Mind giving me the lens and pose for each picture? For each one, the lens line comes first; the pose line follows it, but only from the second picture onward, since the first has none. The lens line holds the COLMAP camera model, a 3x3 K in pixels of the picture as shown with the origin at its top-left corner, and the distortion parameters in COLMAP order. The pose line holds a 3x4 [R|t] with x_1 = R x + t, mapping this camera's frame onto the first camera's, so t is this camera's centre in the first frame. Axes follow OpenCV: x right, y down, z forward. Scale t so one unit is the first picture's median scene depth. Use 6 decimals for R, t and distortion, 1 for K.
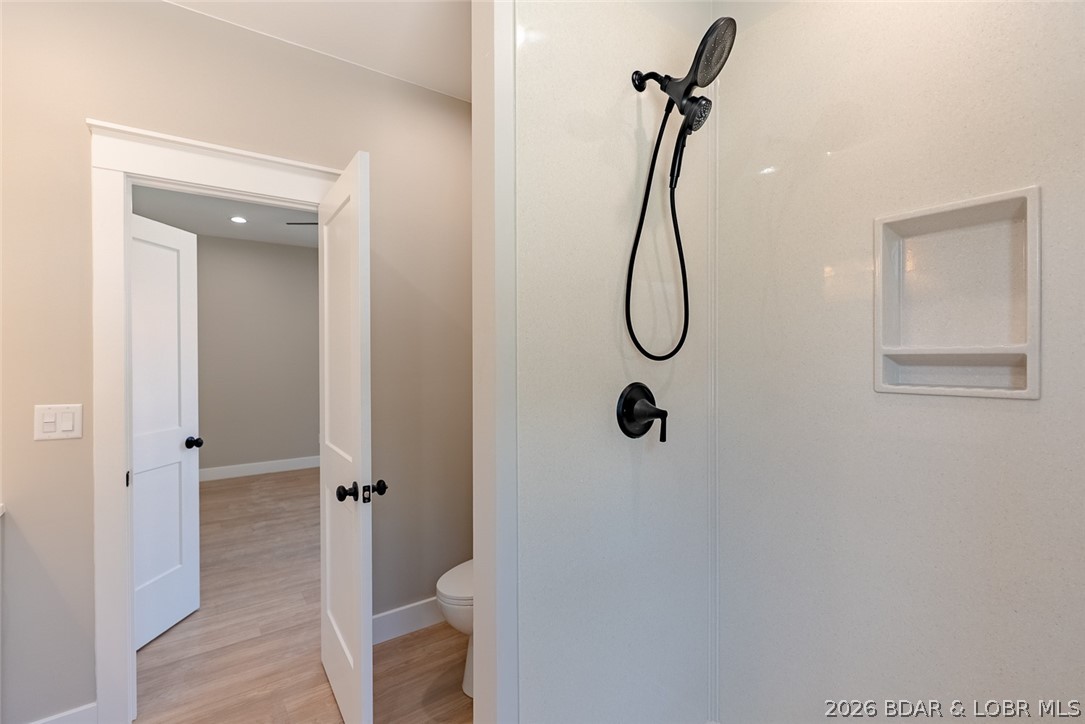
lens RADIAL K [[503.0, 0, 531.5], [0, 503.0, 357.8], [0, 0, 1]] dist [-0.052833, 0.020247]
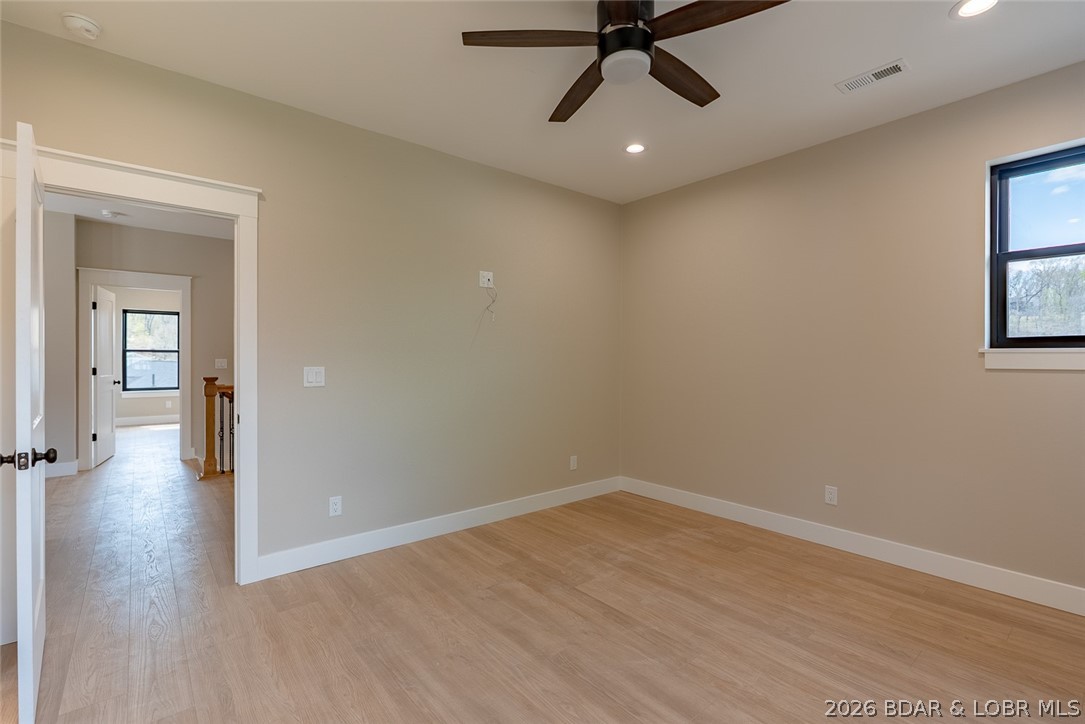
lens RADIAL K [[484.3, 0, 540.3], [0, 484.3, 355.9], [0, 0, 1]] dist [-0.011878, 0.000445]
pose [[0.082787, -0.003487, -0.996561, 0.148844], [-0.007157, 0.999966, -0.004093, 0.027289], [0.996542, 0.007471, 0.082759, 1.201915]]
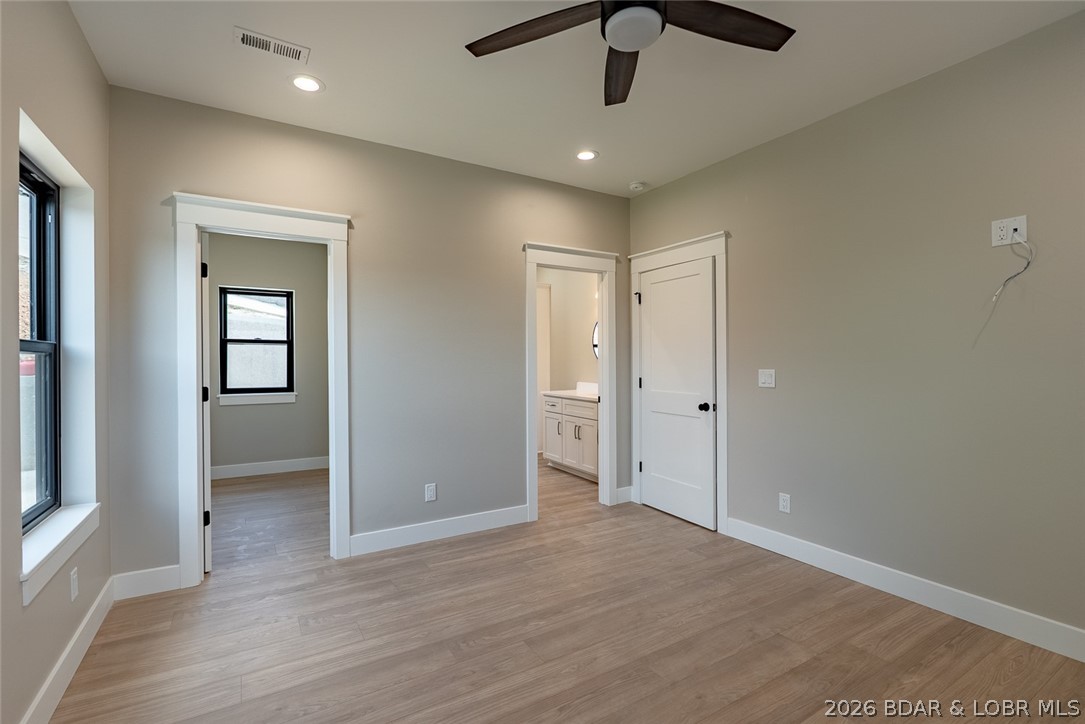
lens RADIAL K [[495.8, 0, 542.1], [0, 495.8, 358.8], [0, 0, 1]] dist [-0.002796, 0.000049]
pose [[-0.998622, 0.004487, 0.052293, -0.369582], [0.004836, 0.999967, 0.006549, 0.016316], [-0.052262, 0.006793, -0.998610, 1.899872]]
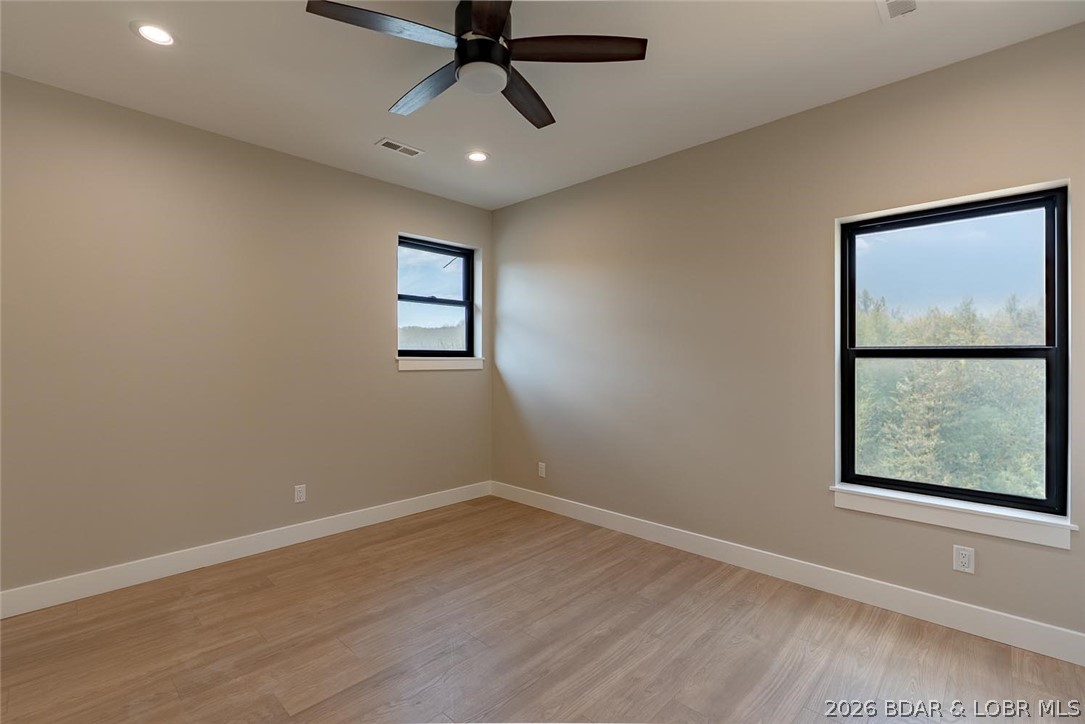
lens RADIAL K [[494.7, 0, 522.6], [0, 494.7, 358.0], [0, 0, 1]] dist [-0.007040, 0.000171]
pose [[0.984000, 0.001828, 0.178159, -0.502078], [-0.000753, 0.999981, -0.006105, 0.016380], [-0.178167, 0.005874, 0.983983, 0.739798]]
